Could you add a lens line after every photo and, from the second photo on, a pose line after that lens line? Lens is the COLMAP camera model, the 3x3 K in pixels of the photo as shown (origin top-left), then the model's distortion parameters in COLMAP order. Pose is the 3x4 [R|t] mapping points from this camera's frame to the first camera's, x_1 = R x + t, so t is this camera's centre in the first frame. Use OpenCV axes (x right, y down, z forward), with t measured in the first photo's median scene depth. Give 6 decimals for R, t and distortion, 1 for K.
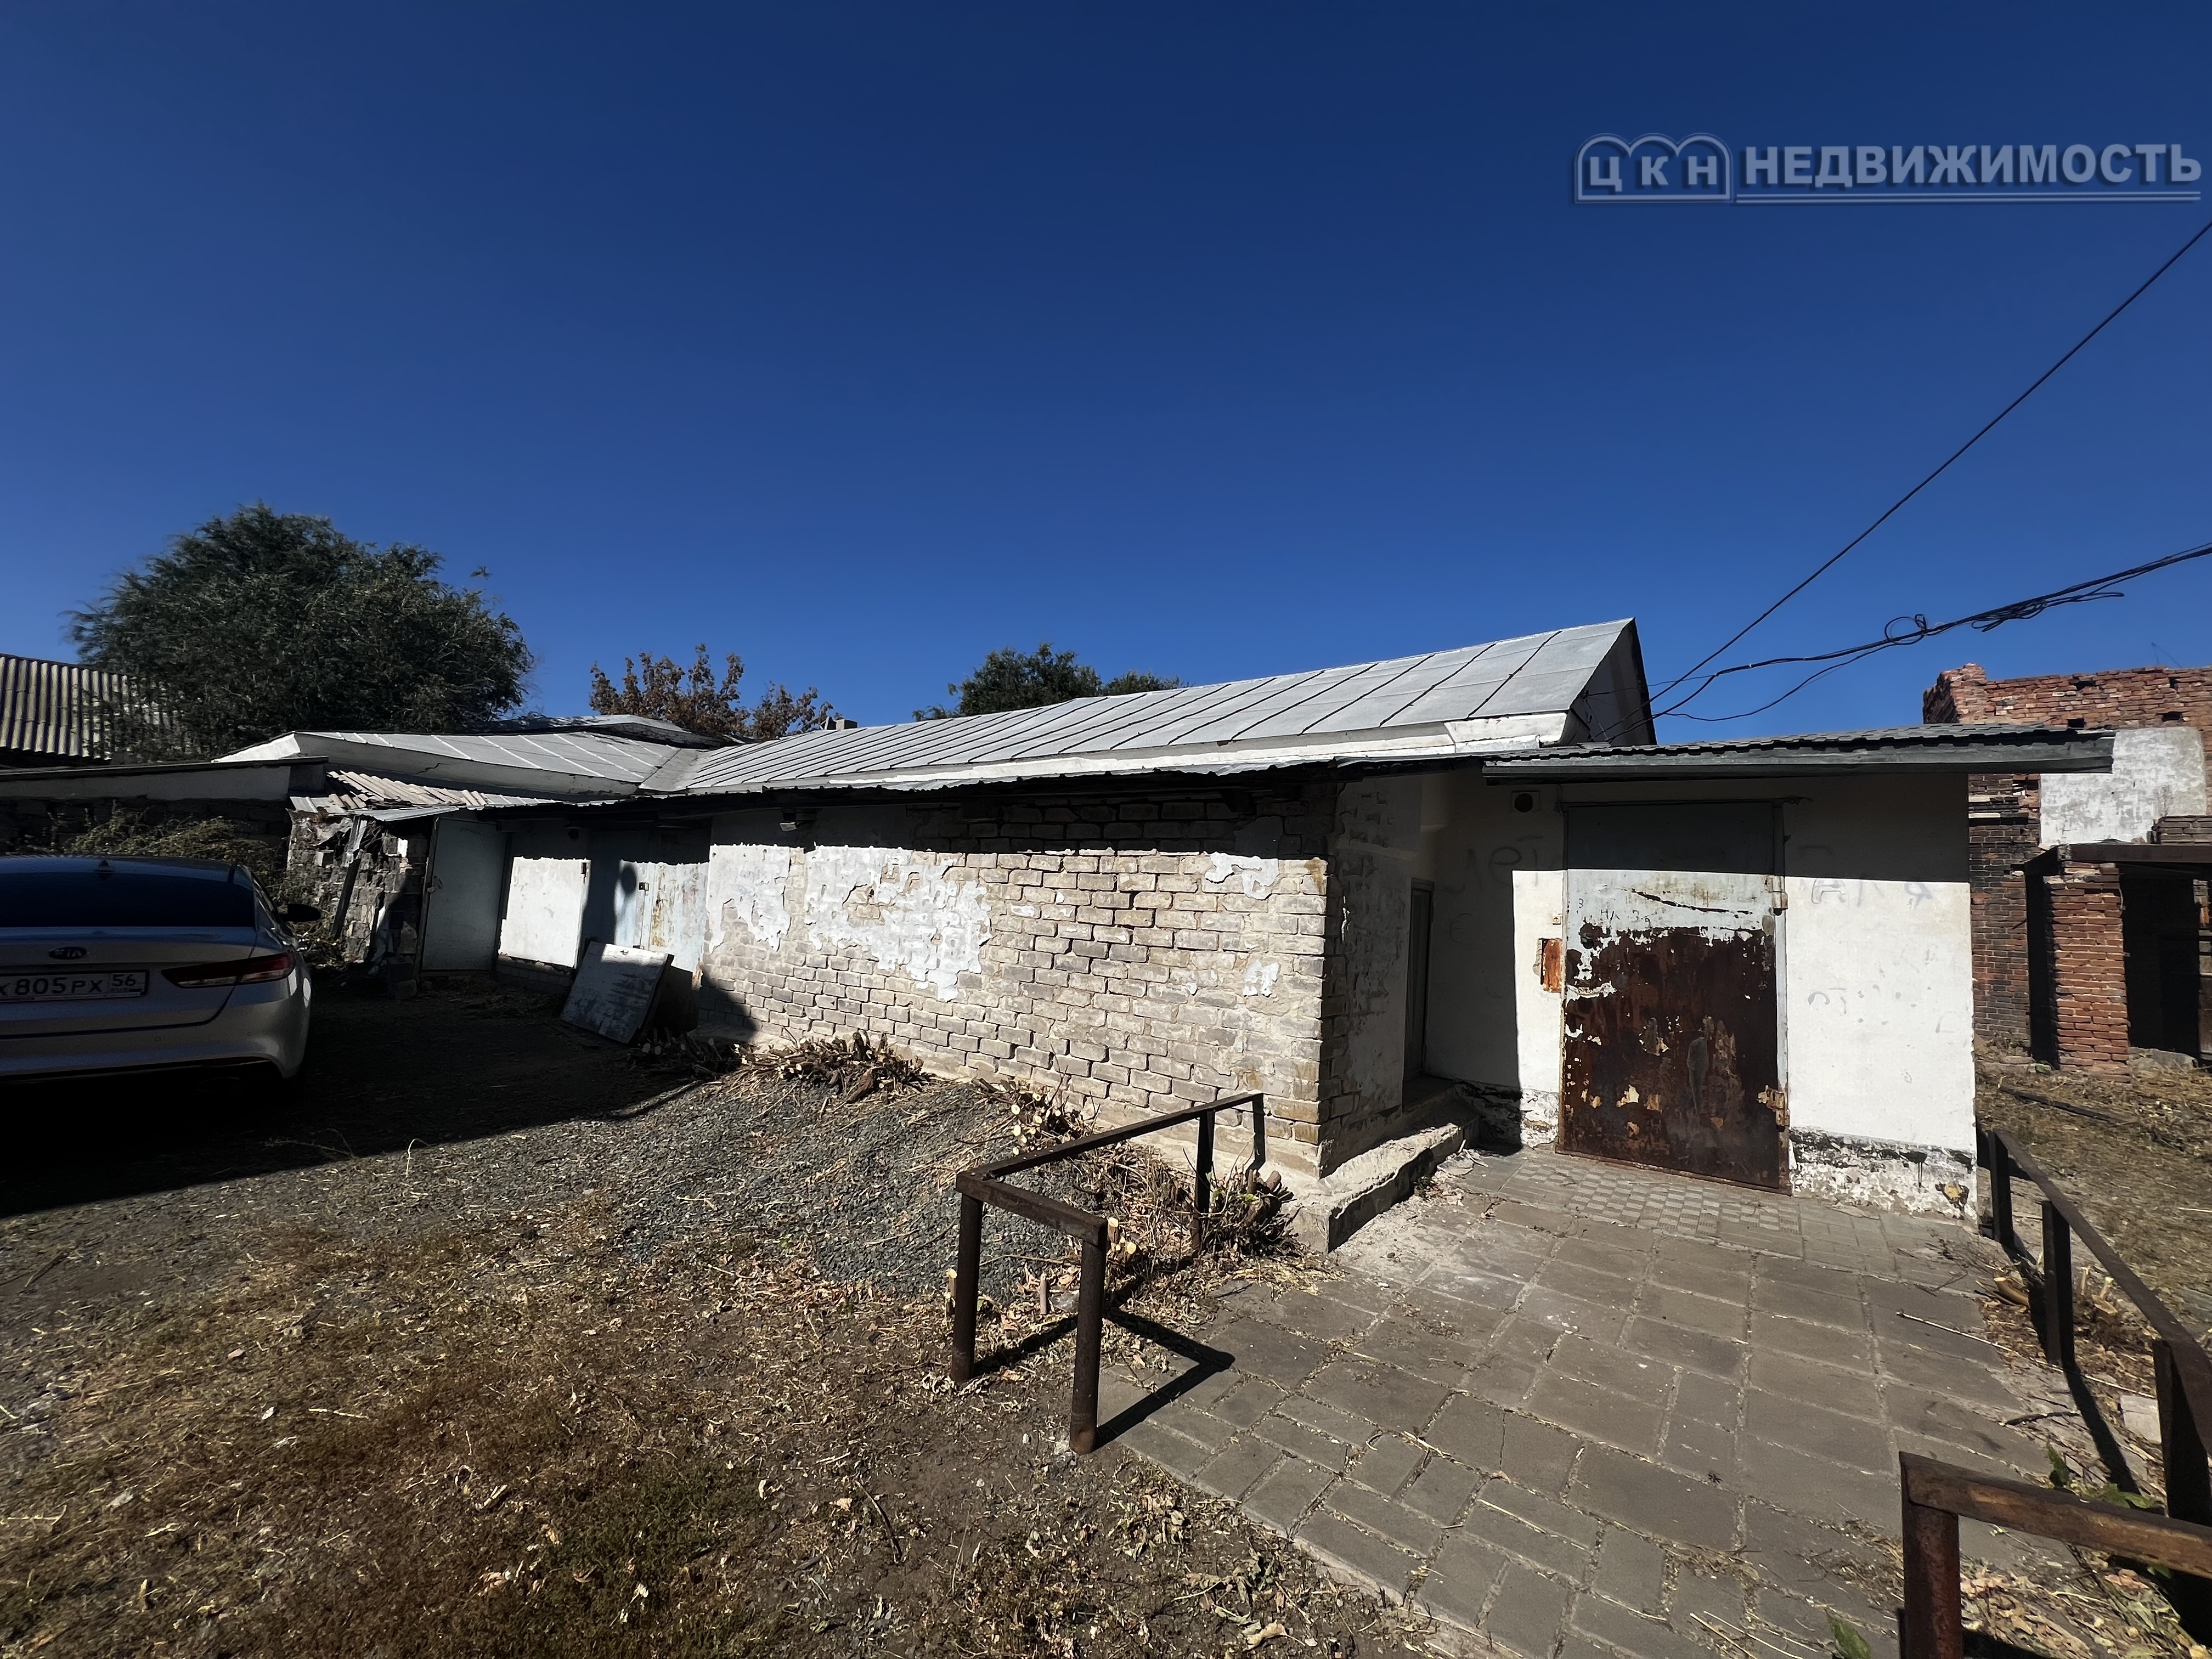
lens RADIAL K [[896.4, 0, 1101.8], [0, 896.4, 833.7], [0, 0, 1]] dist [-0.001473, -0.000208]
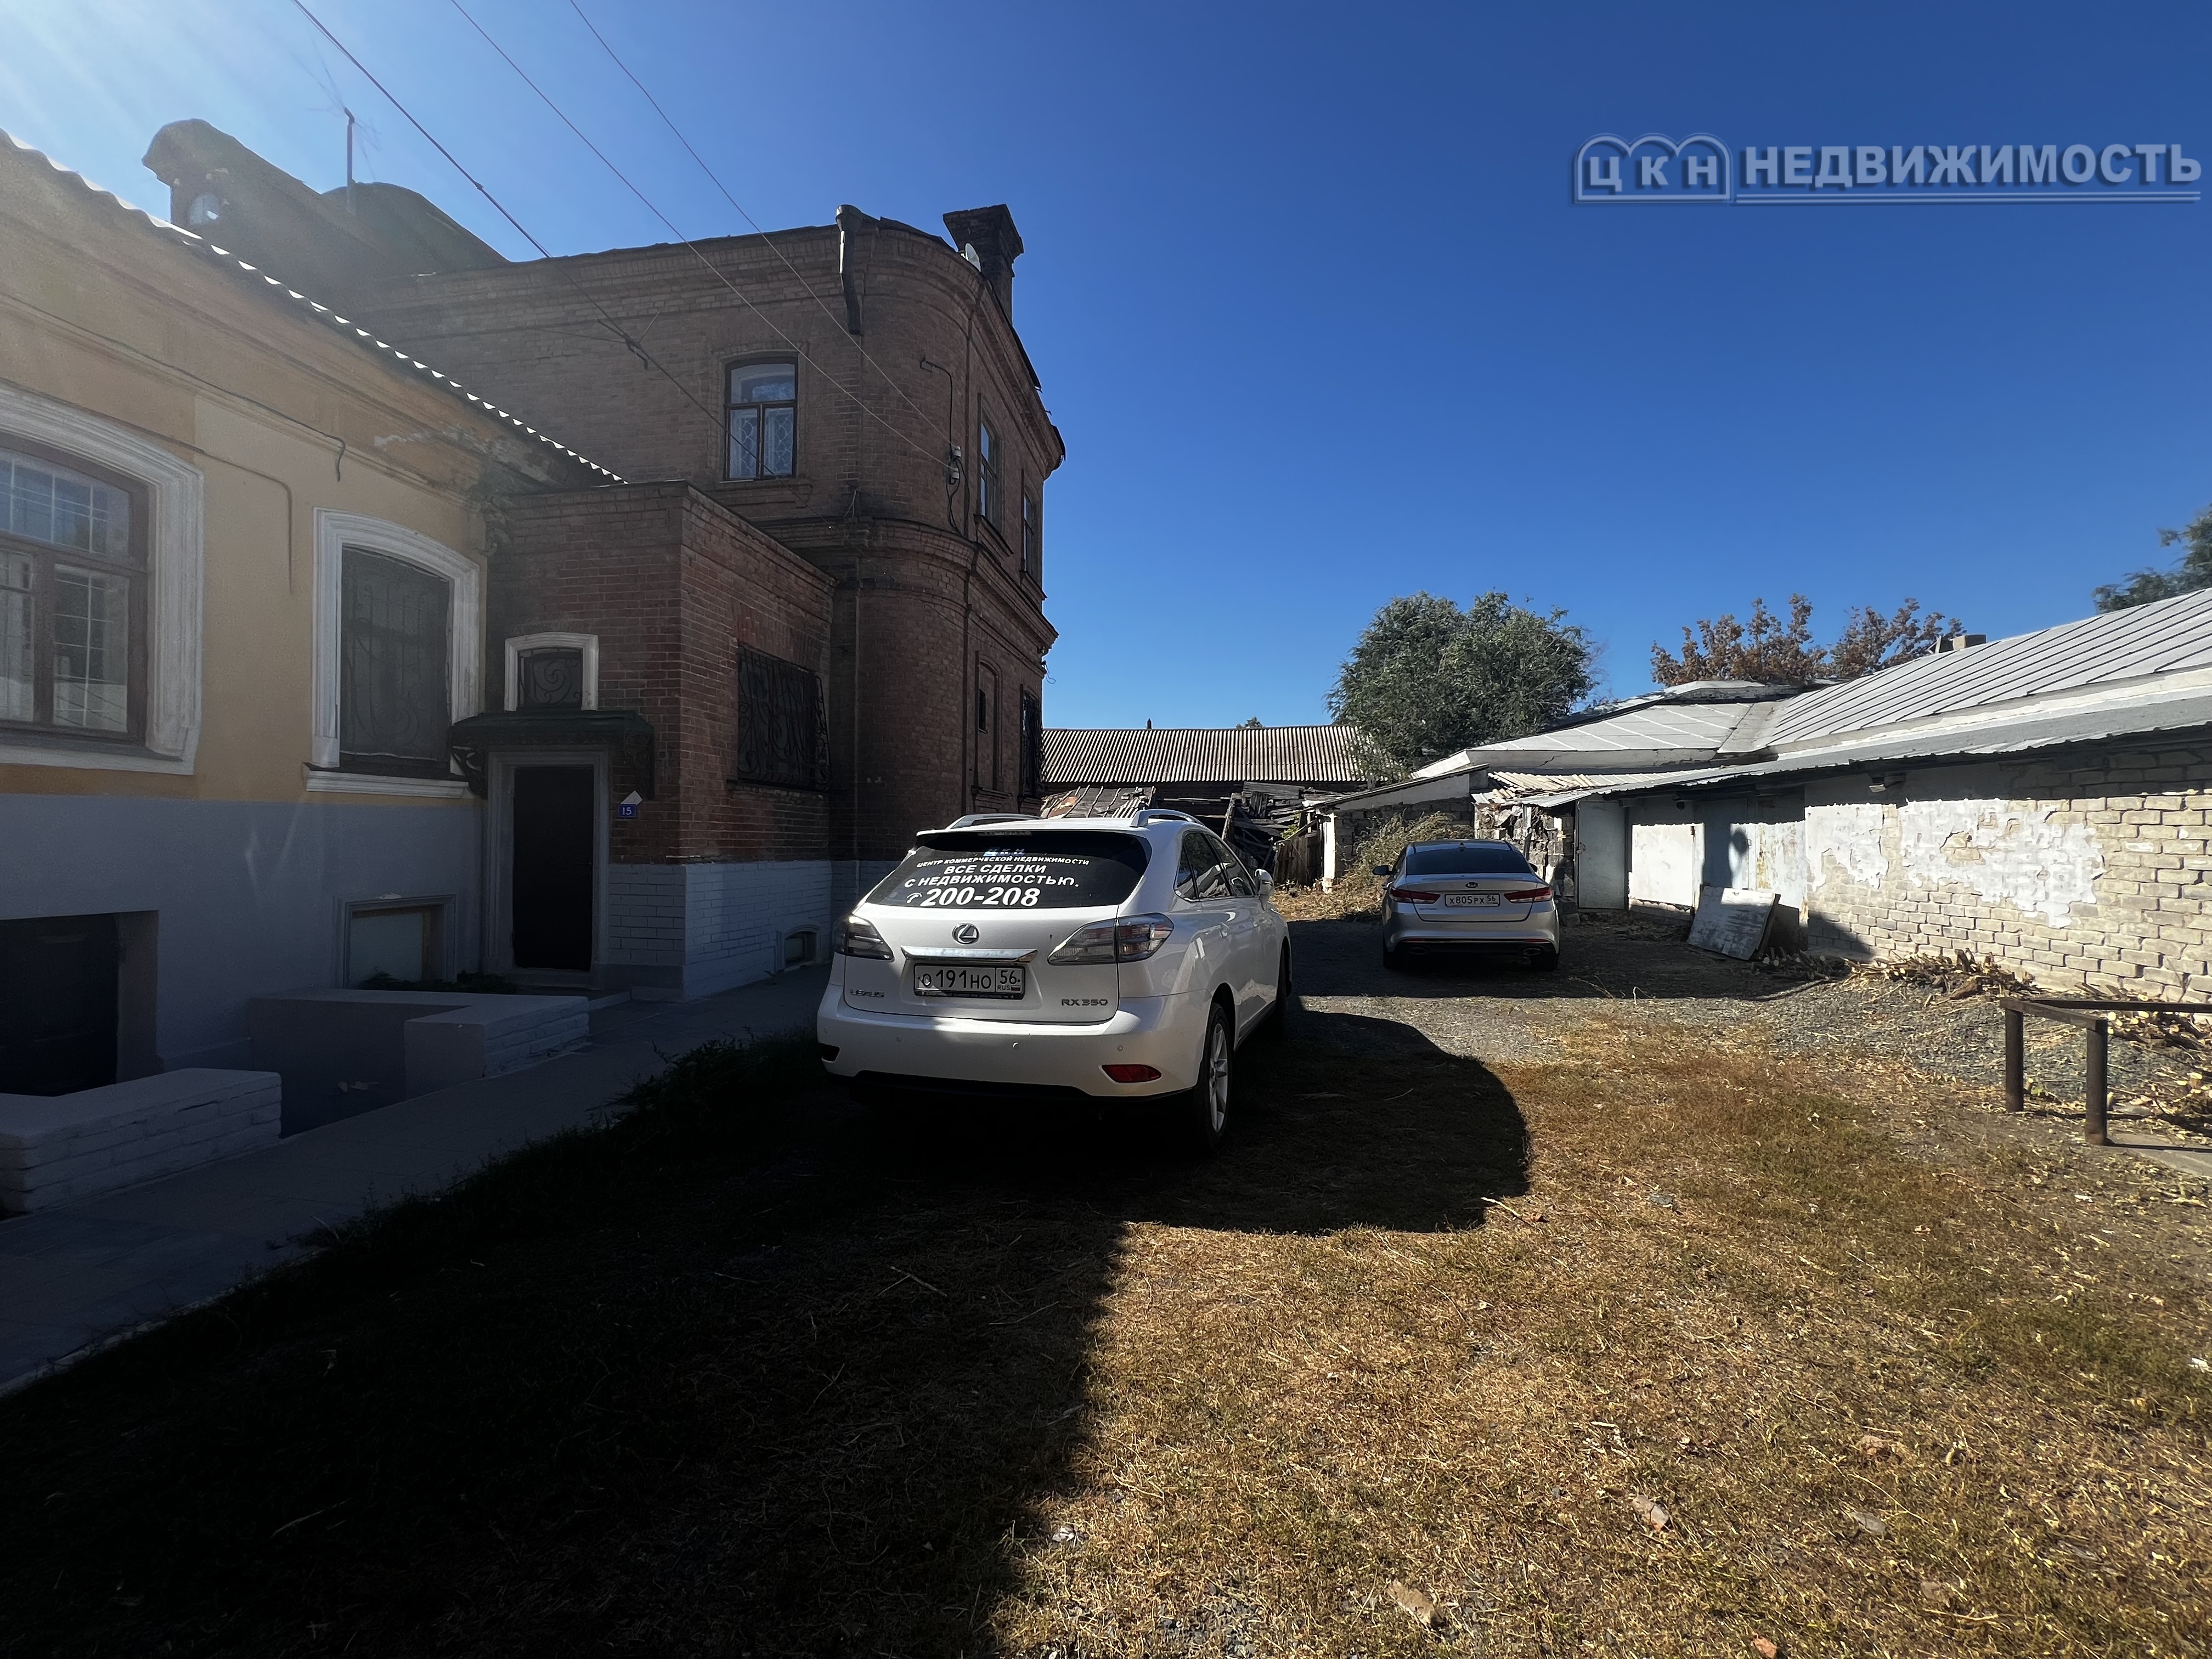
lens RADIAL K [[896.4, 0, 1101.8], [0, 896.4, 833.7], [0, 0, 1]] dist [-0.001473, -0.000208]
pose [[0.476882, -0.056616, -0.877142, 0.222311], [0.095439, 0.995359, -0.012359, -0.032876], [0.873771, -0.077820, 0.480072, -0.540285]]
